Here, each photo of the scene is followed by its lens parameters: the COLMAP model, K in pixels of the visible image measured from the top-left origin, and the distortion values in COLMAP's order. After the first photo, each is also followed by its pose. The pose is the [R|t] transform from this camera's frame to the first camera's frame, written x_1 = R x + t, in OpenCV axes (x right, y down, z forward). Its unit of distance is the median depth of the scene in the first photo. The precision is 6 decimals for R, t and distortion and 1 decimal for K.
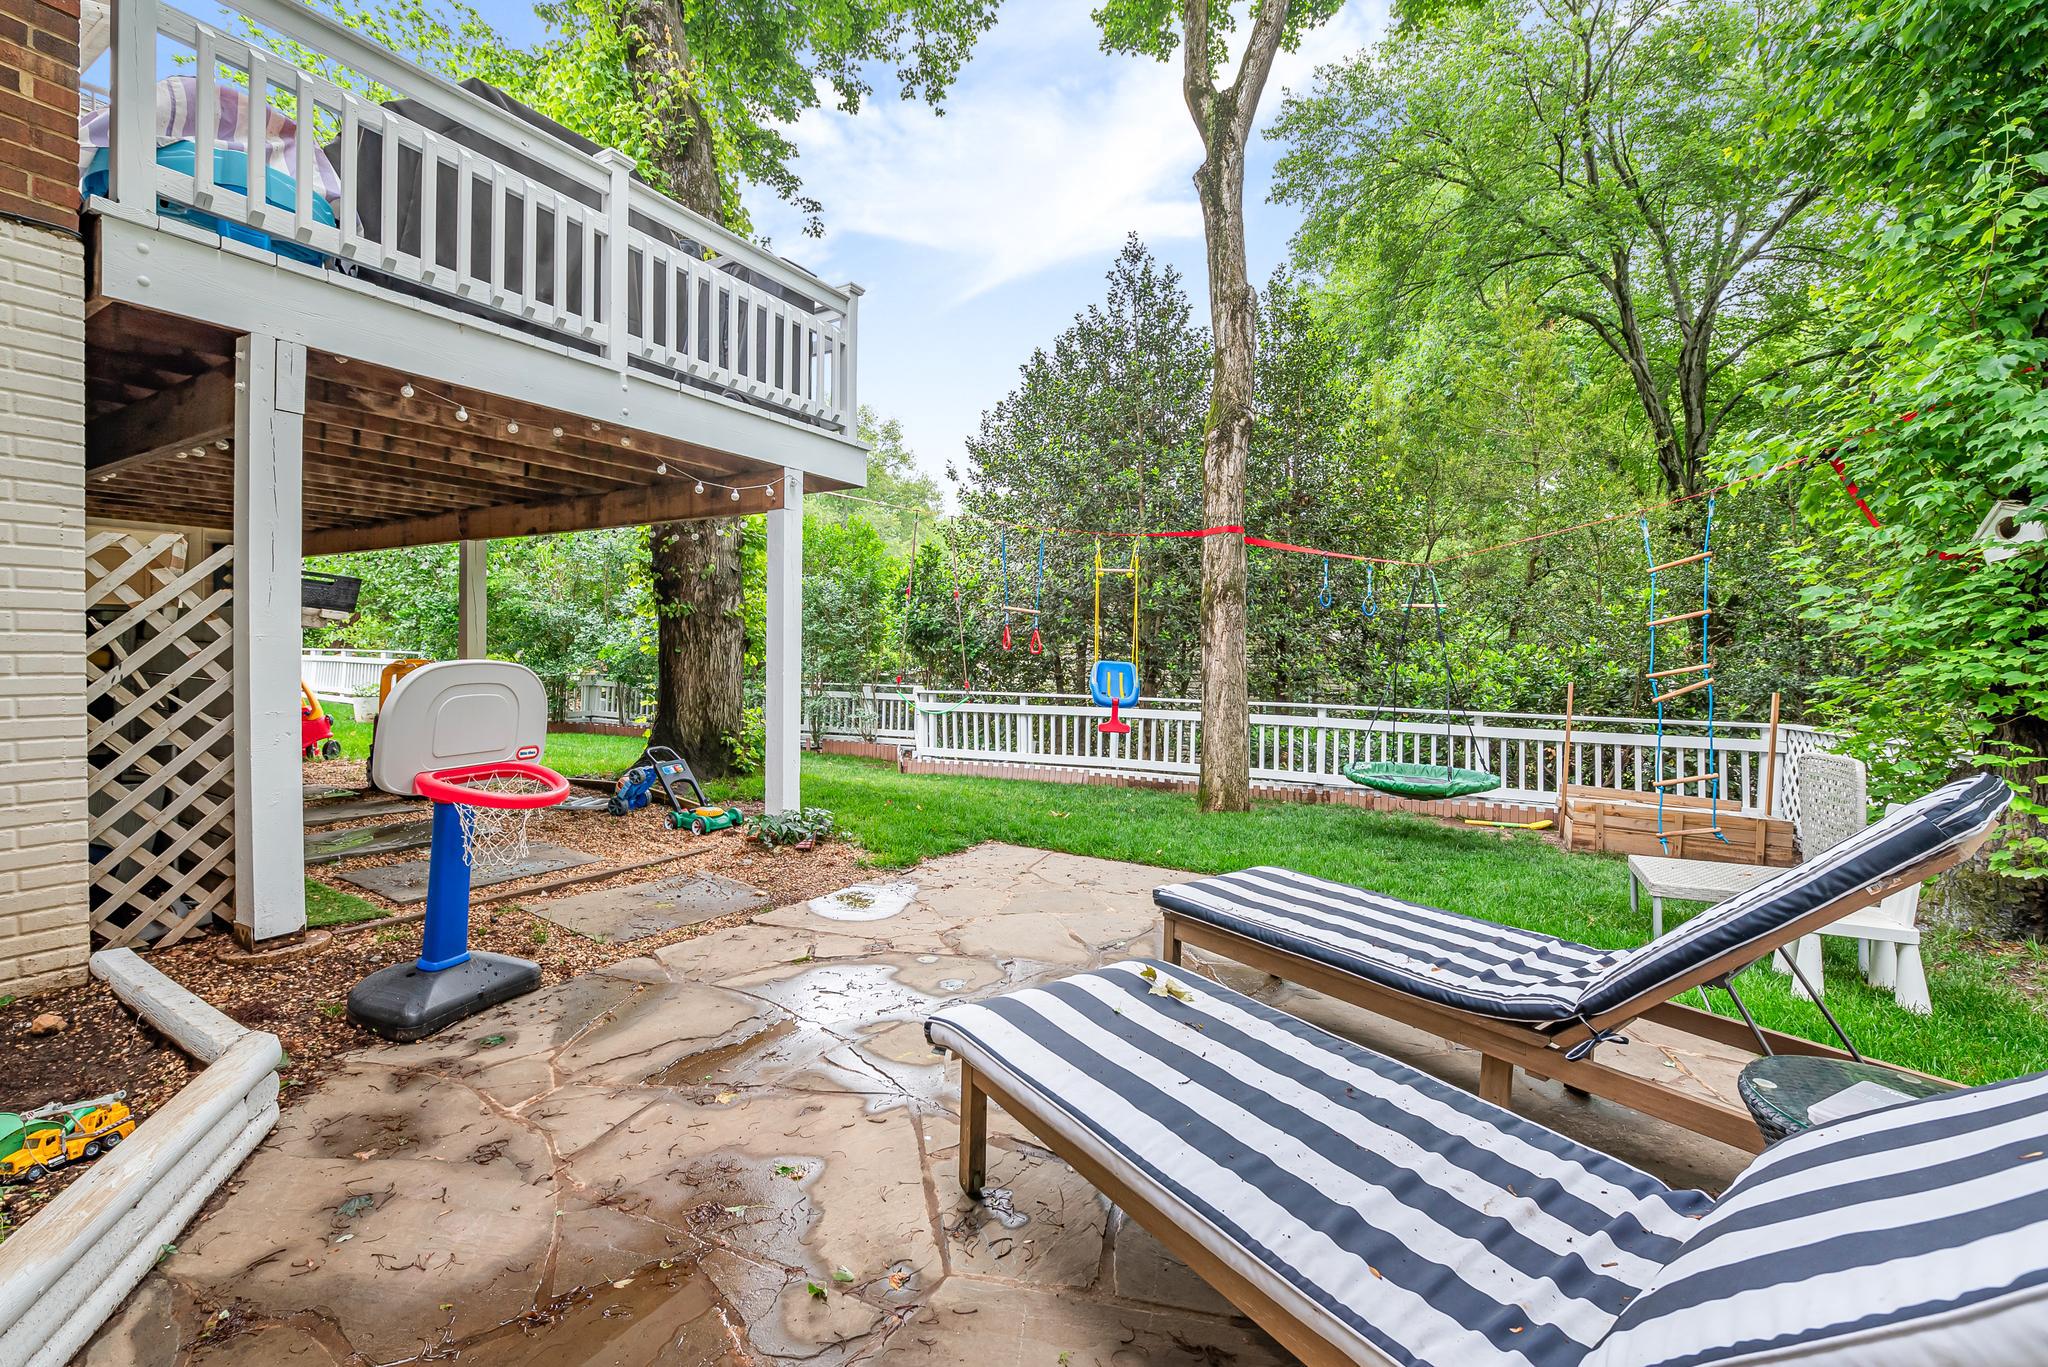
lens RADIAL K [[822.4, 0, 1029.9], [0, 822.4, 667.6], [0, 0, 1]] dist [-0.005341, -0.001343]
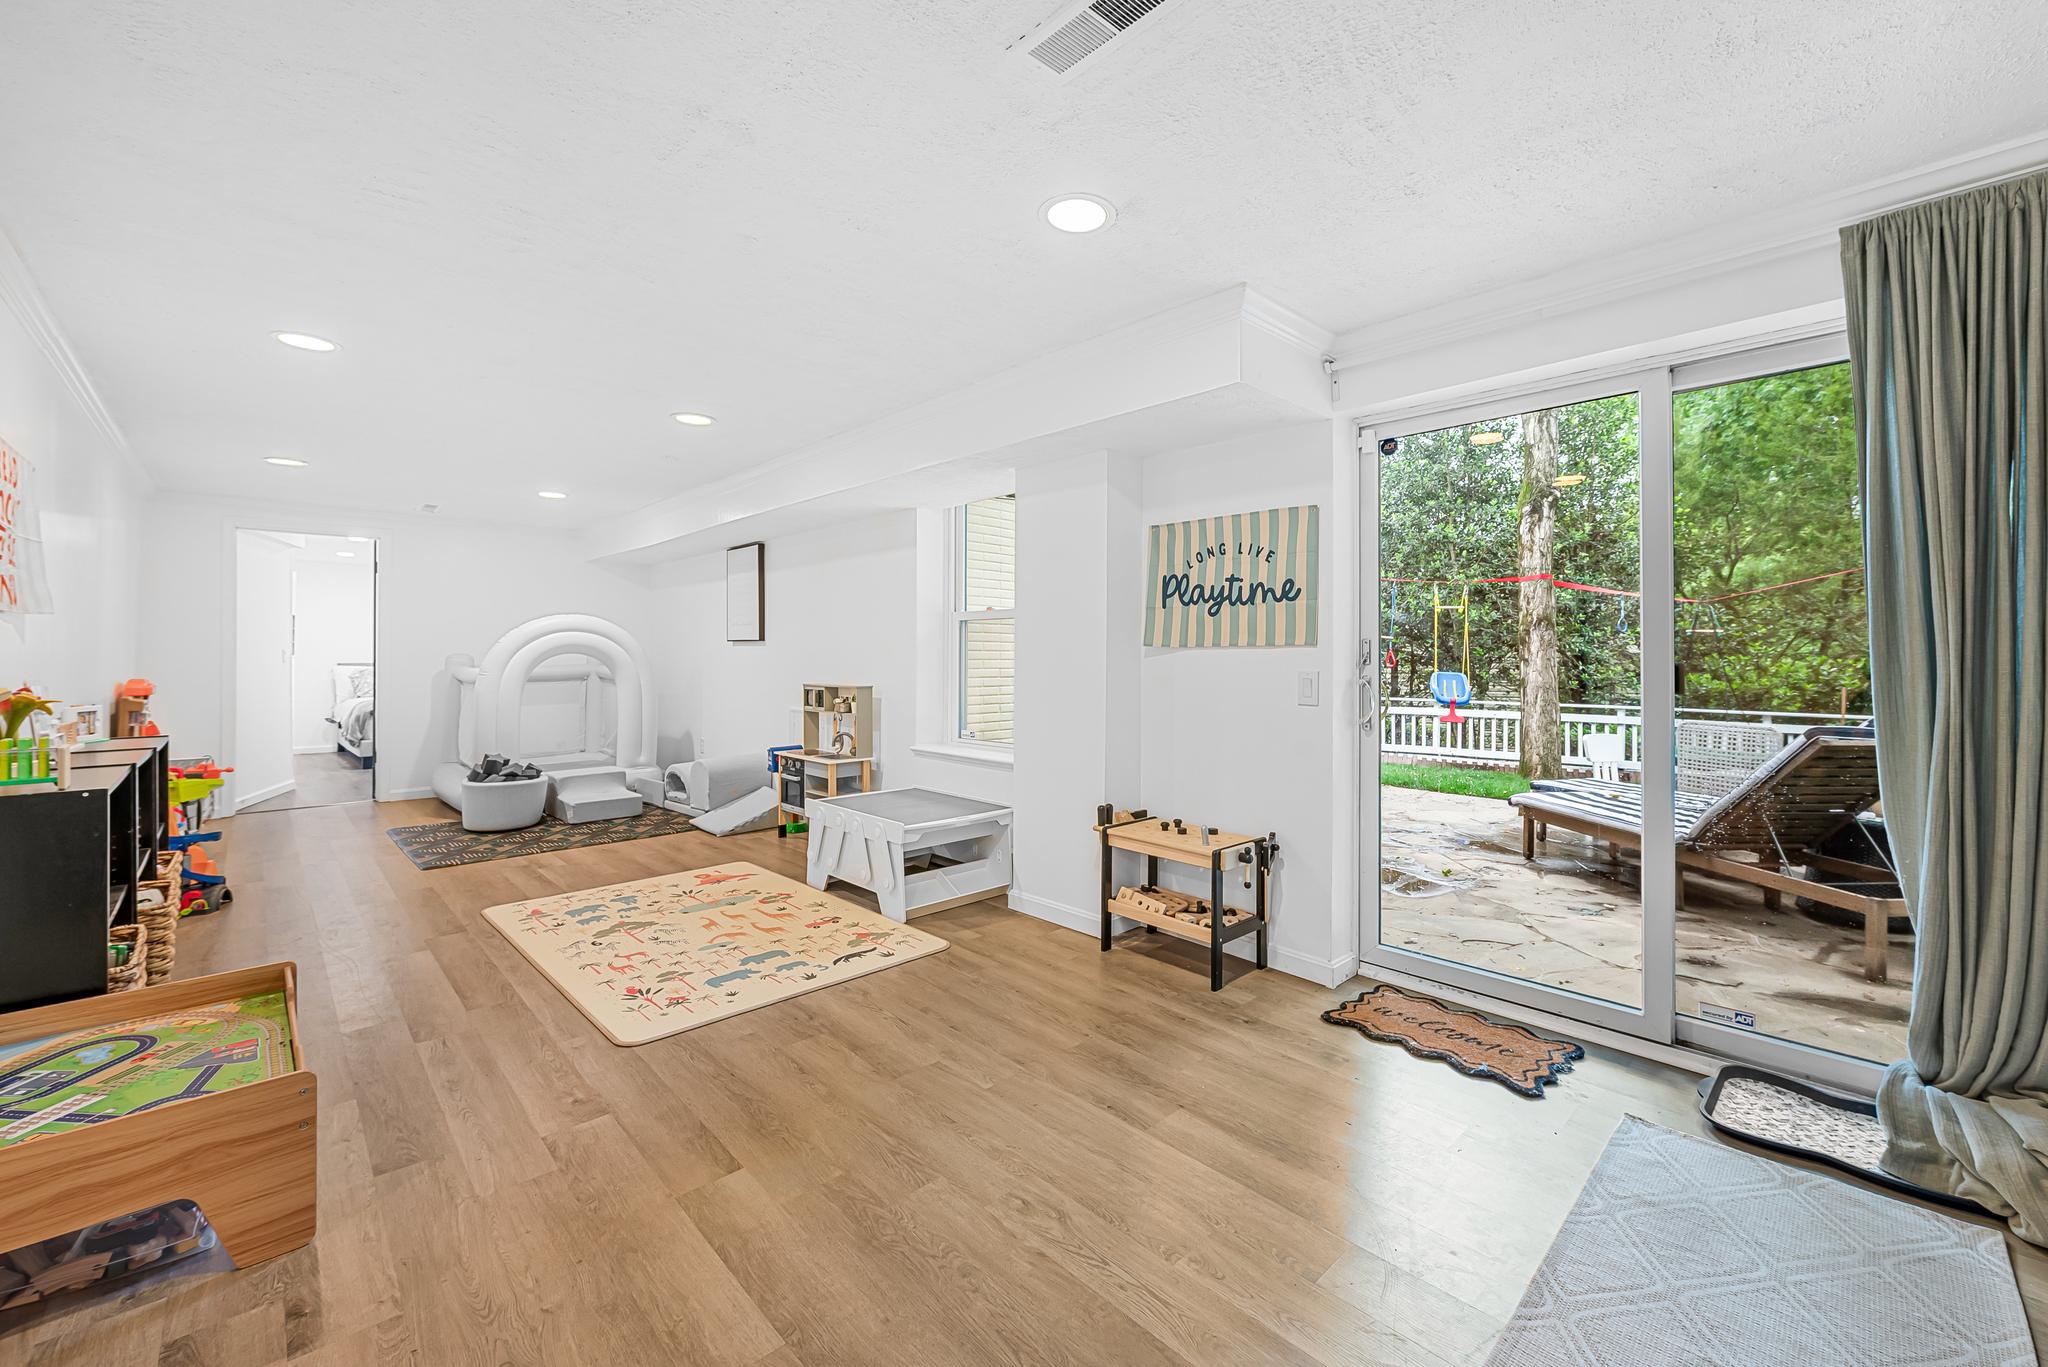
lens RADIAL K [[822.4, 0, 1030.4], [0, 822.4, 655.0], [0, 0, 1]] dist [-0.005341, -0.001343]
pose [[0.960267, -0.008854, -0.278942, -0.197603], [0.000203, 0.999519, -0.031026, 0.006499], [0.279082, 0.029737, 0.959807, -0.558248]]
